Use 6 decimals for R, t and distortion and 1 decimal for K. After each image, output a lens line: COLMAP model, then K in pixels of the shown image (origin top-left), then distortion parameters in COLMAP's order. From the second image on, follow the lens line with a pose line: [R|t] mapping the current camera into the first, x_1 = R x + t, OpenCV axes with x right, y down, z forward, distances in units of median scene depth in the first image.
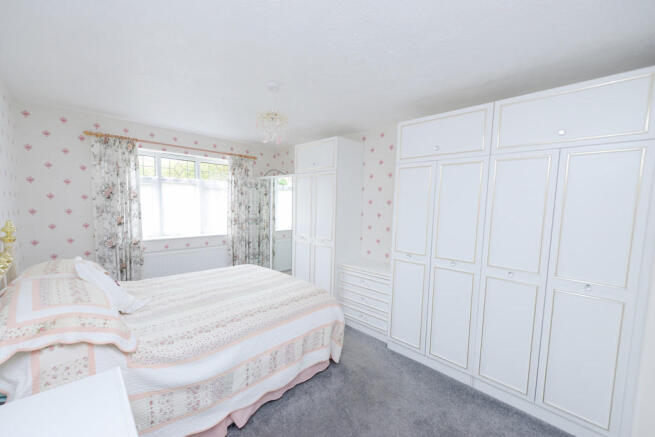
lens RADIAL K [[259.2, 0, 320.3], [0, 259.2, 223.5], [0, 0, 1]] dist [0.001641, 0.000047]
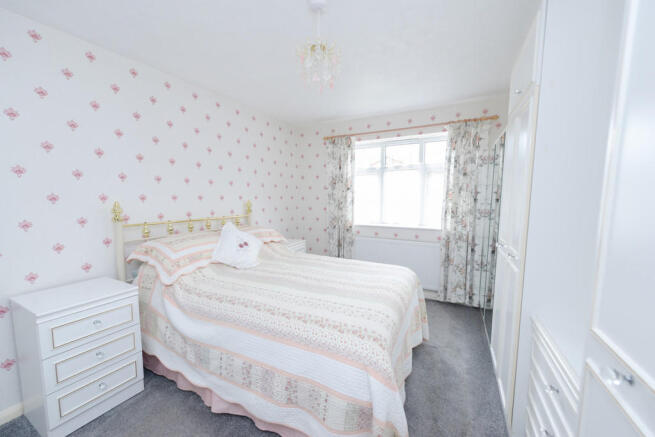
lens RADIAL K [[259.2, 0, 320.3], [0, 259.2, 223.5], [0, 0, 1]] dist [0.001641, 0.000047]
pose [[0.304633, 0.074307, -0.949567, 0.327792], [-0.068866, 0.996061, 0.055852, 0.008178], [0.949977, 0.048378, 0.308550, 0.513927]]
